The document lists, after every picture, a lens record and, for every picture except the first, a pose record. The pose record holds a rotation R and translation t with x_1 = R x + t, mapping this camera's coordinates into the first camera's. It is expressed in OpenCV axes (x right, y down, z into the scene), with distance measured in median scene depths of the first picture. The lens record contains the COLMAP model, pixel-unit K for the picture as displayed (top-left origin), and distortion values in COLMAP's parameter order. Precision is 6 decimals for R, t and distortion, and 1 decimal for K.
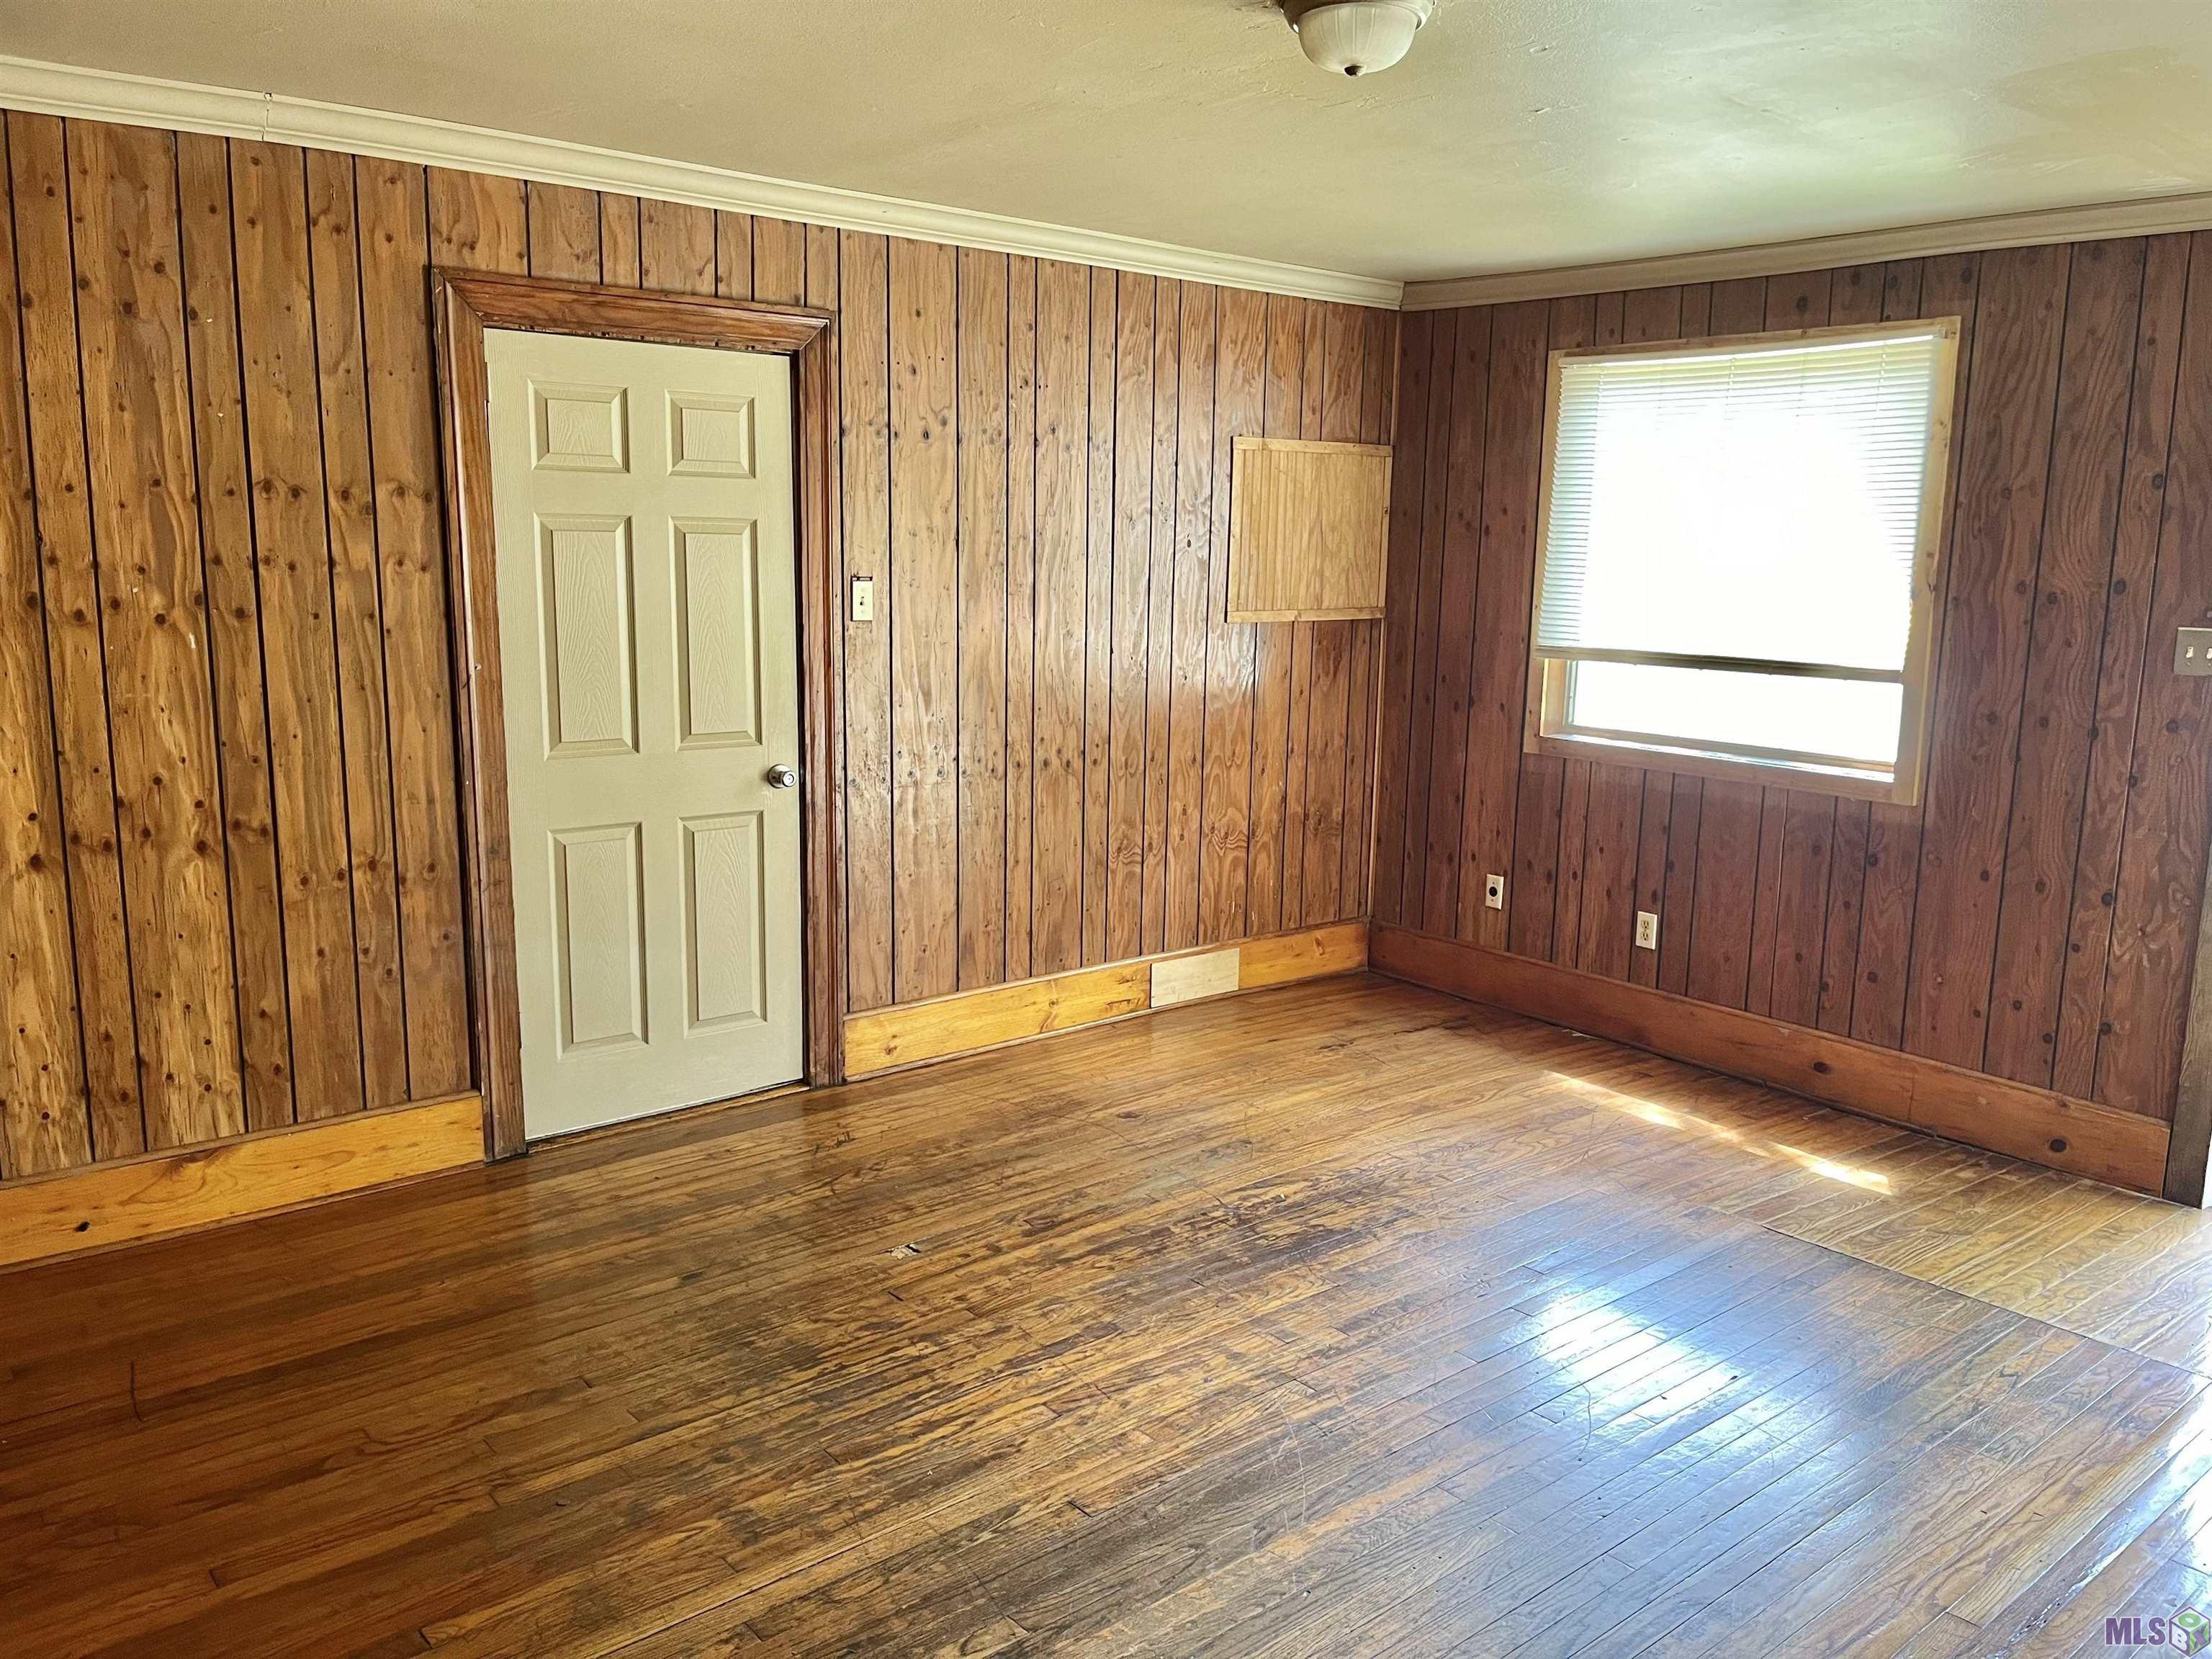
lens RADIAL K [[1688.0, 0, 1119.0], [0, 1688.0, 831.9], [0, 0, 1]] dist [0.049241, -0.097027]
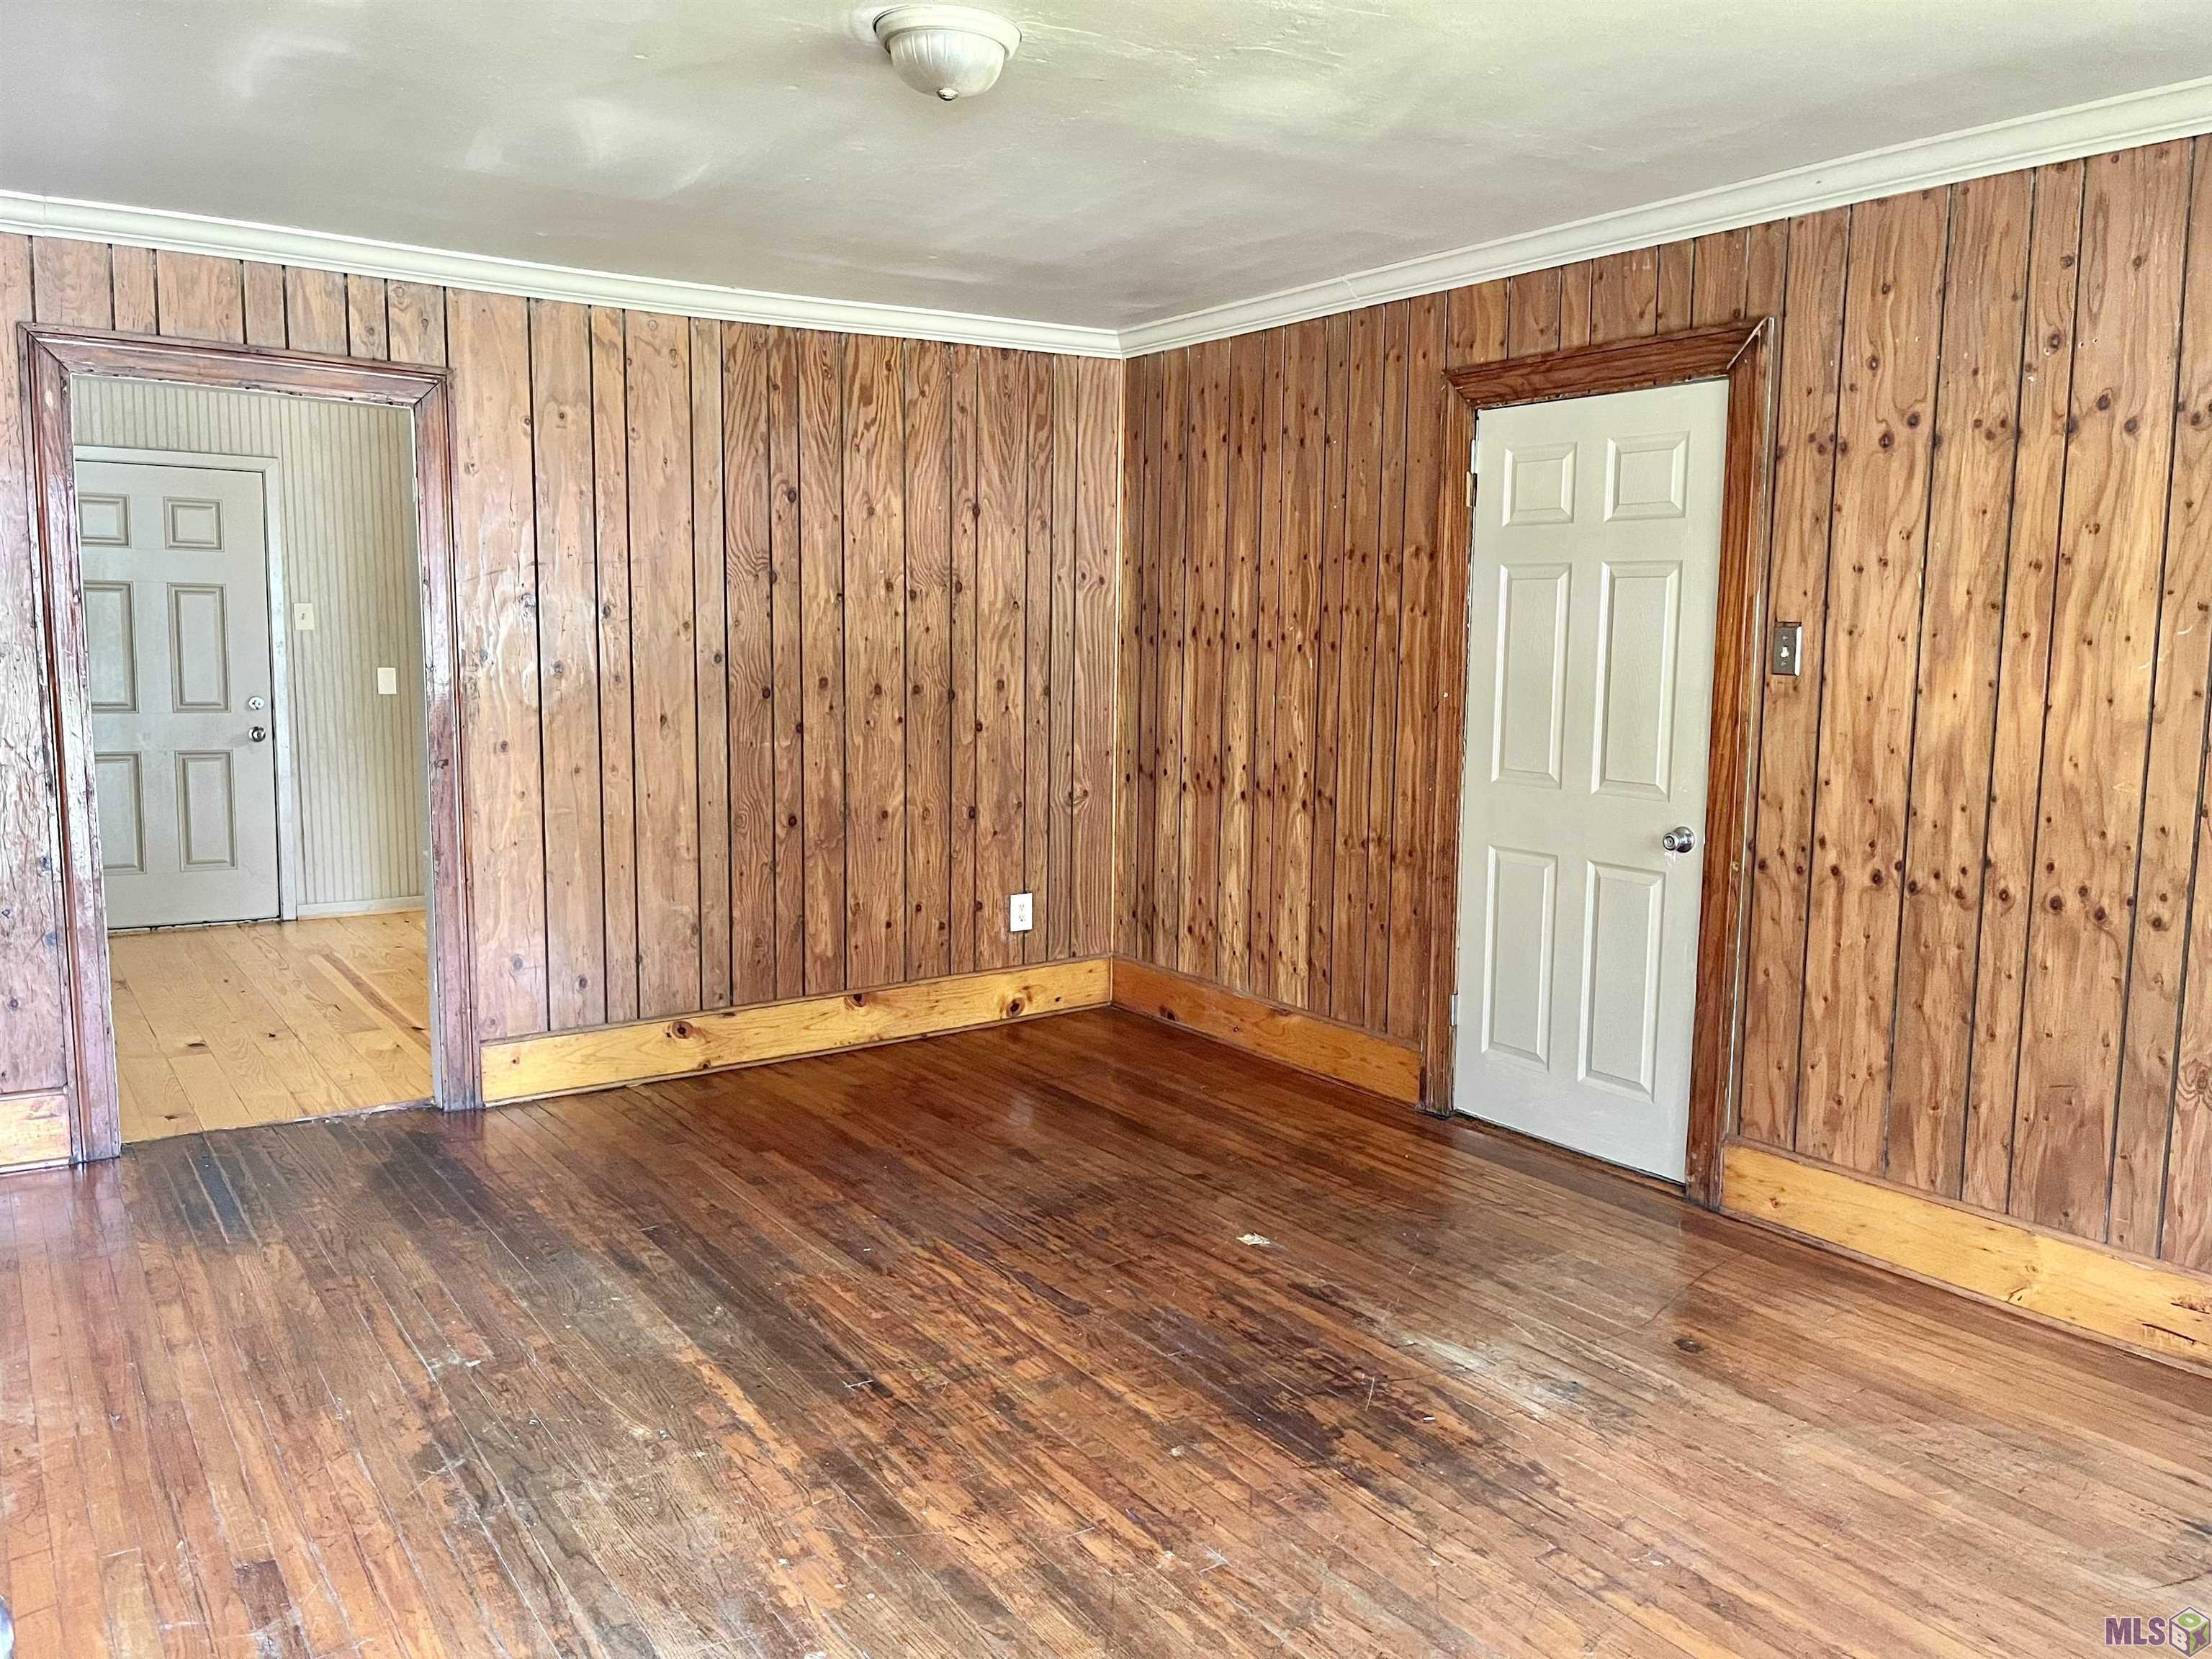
lens RADIAL K [[1688.0, 0, 1119.0], [0, 1688.0, 831.9], [0, 0, 1]] dist [0.049241, -0.097027]
pose [[-0.099922, 0.109149, -0.988990, 0.854225], [-0.176905, 0.976180, 0.125609, -0.114195], [0.979143, 0.187508, -0.078233, 0.899633]]
